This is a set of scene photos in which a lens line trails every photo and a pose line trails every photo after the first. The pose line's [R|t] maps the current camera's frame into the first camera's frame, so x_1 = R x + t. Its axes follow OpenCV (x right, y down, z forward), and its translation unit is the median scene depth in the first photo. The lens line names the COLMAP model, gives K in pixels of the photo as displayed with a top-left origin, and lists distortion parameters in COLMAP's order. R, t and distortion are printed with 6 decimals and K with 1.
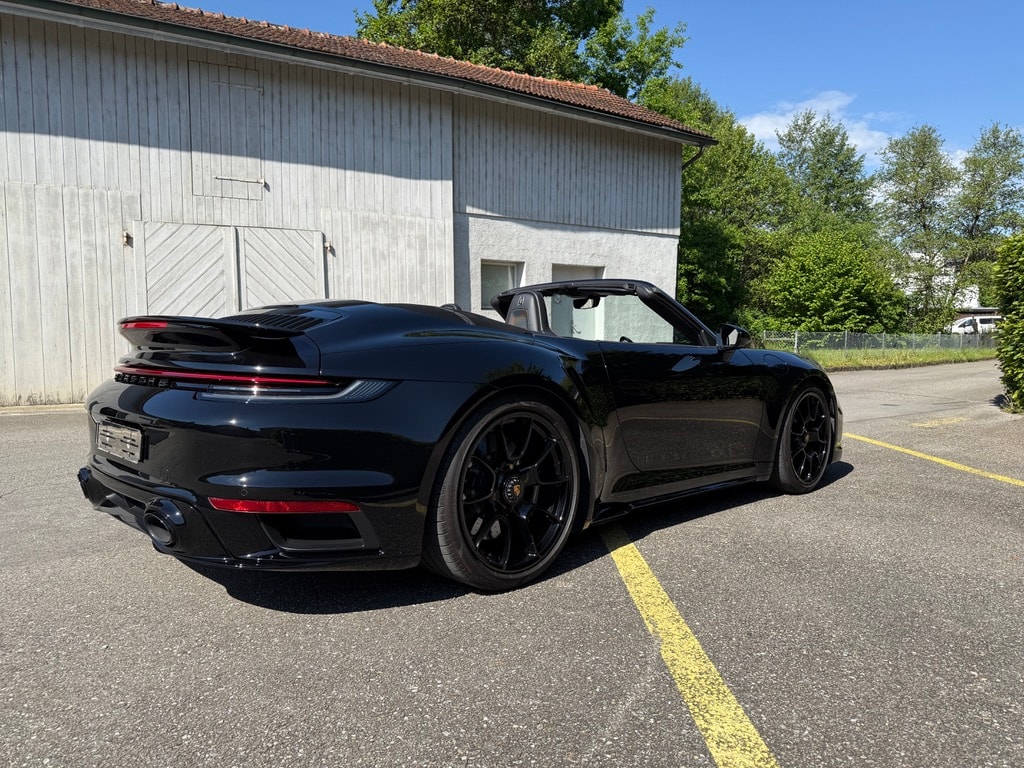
lens RADIAL K [[717.5, 0, 503.3], [0, 717.5, 390.2], [0, 0, 1]] dist [0.026652, -0.040142]
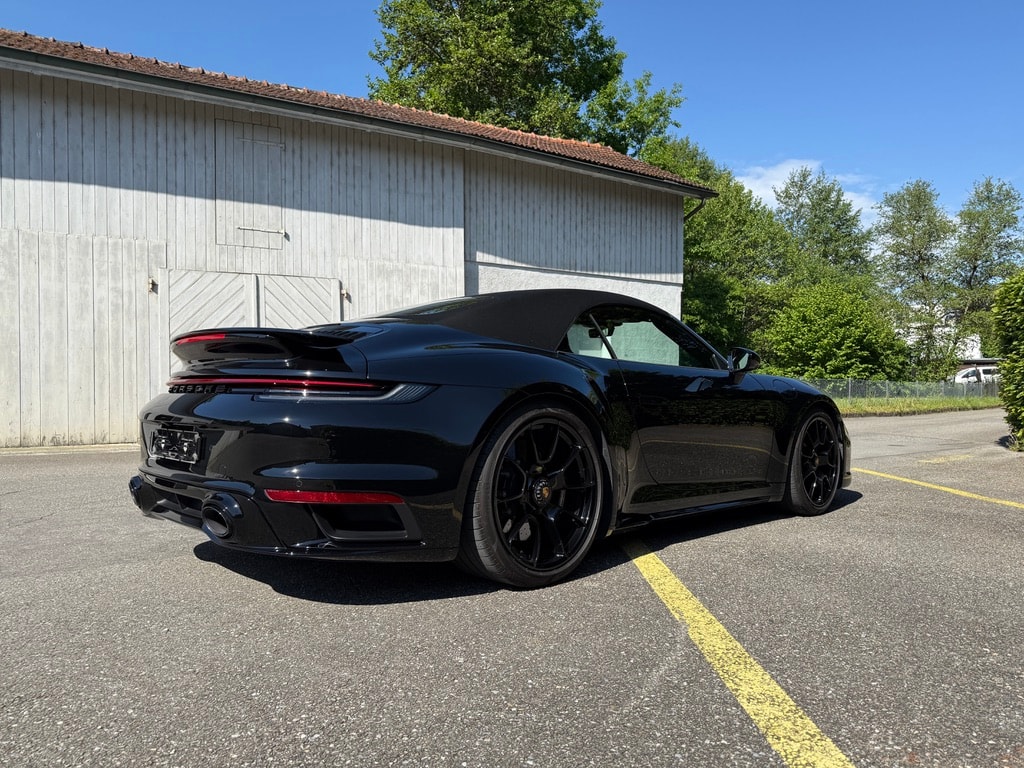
lens RADIAL K [[717.5, 0, 501.3], [0, 717.5, 391.3], [0, 0, 1]] dist [0.026652, -0.040142]
pose [[0.999960, -0.005025, -0.007376, -0.011471], [0.004462, 0.997207, -0.074549, 0.020828], [0.007730, 0.074513, 0.997190, -0.020767]]
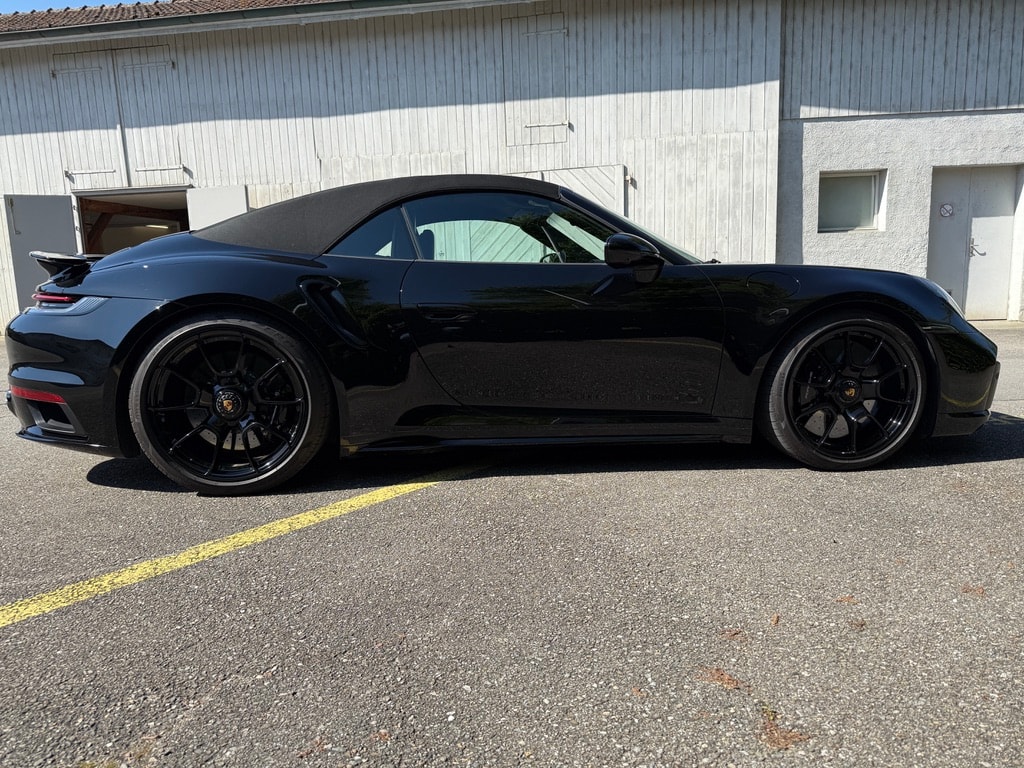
lens RADIAL K [[717.5, 0, 517.1], [0, 717.5, 391.4], [0, 0, 1]] dist [0.026652, -0.040142]
pose [[0.778606, 0.069809, -0.623618, 0.294001], [-0.018070, 0.995875, 0.088920, 0.005767], [0.627253, -0.057964, 0.776656, 0.129989]]
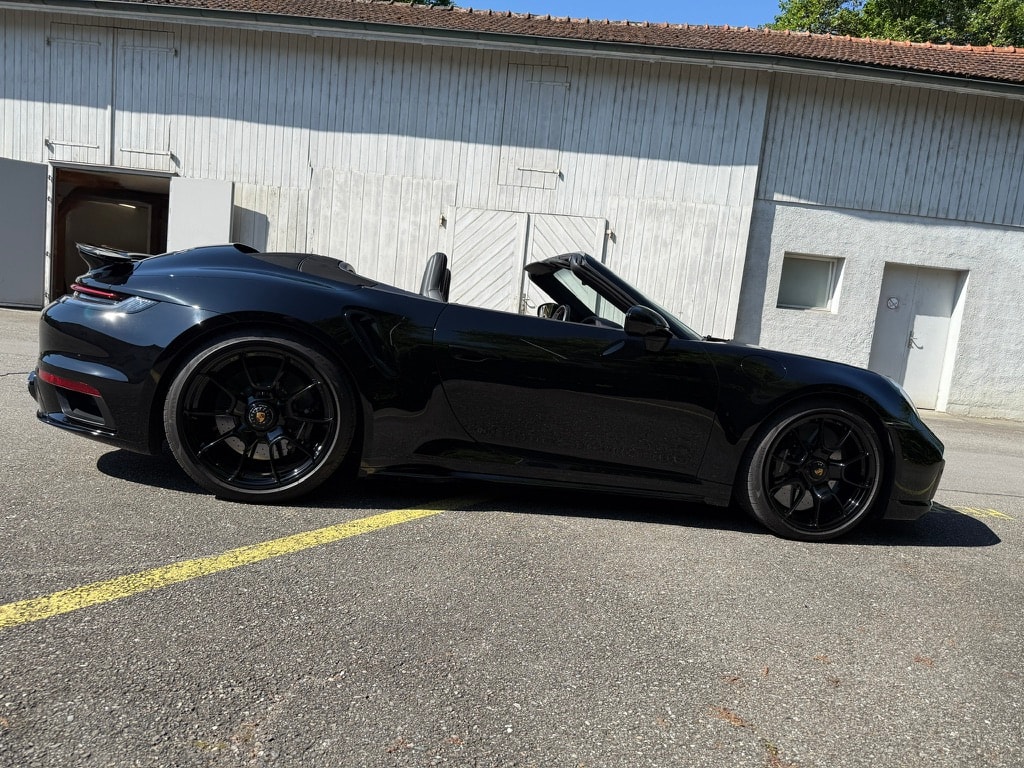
lens RADIAL K [[717.5, 0, 519.8], [0, 717.5, 391.0], [0, 0, 1]] dist [0.026652, -0.040142]
pose [[0.816867, 0.148344, -0.557425, 0.281626], [-0.148056, 0.987911, 0.045940, -0.002730], [0.557502, 0.045004, 0.828955, 0.086138]]
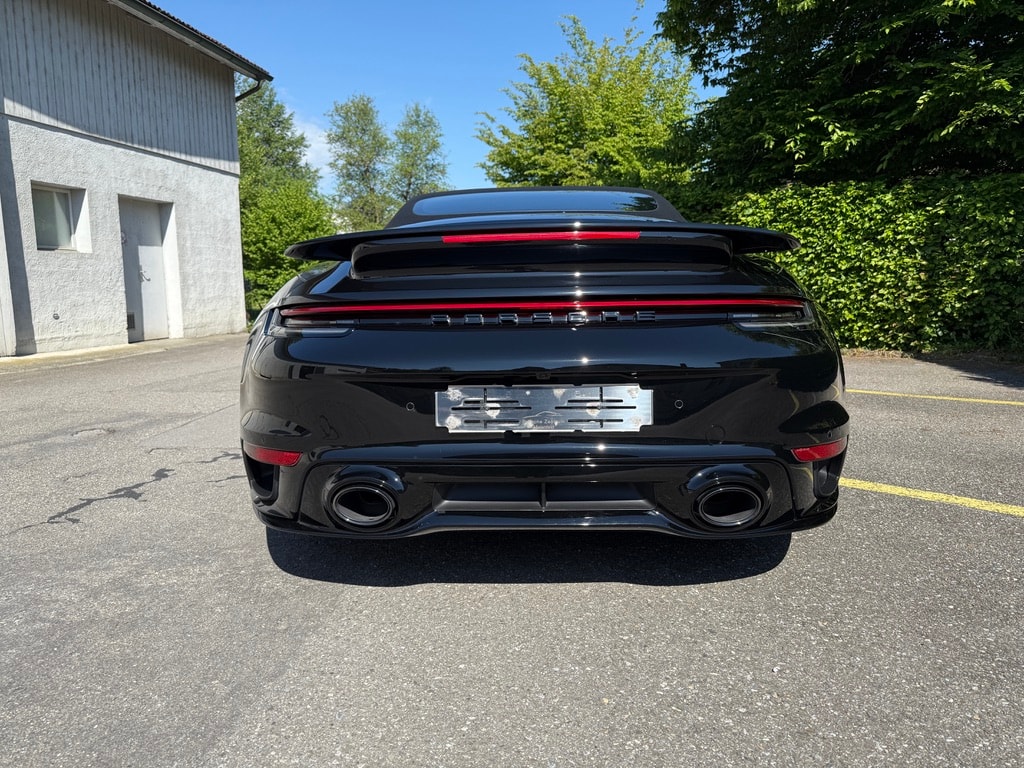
lens RADIAL K [[717.5, 0, 507.0], [0, 717.5, 390.8], [0, 0, 1]] dist [0.026652, -0.040142]
pose [[0.723695, -0.109384, 0.681397, -0.254476], [0.066748, 0.993824, 0.088645, 0.000408], [-0.686885, -0.018670, 0.726526, 0.144084]]
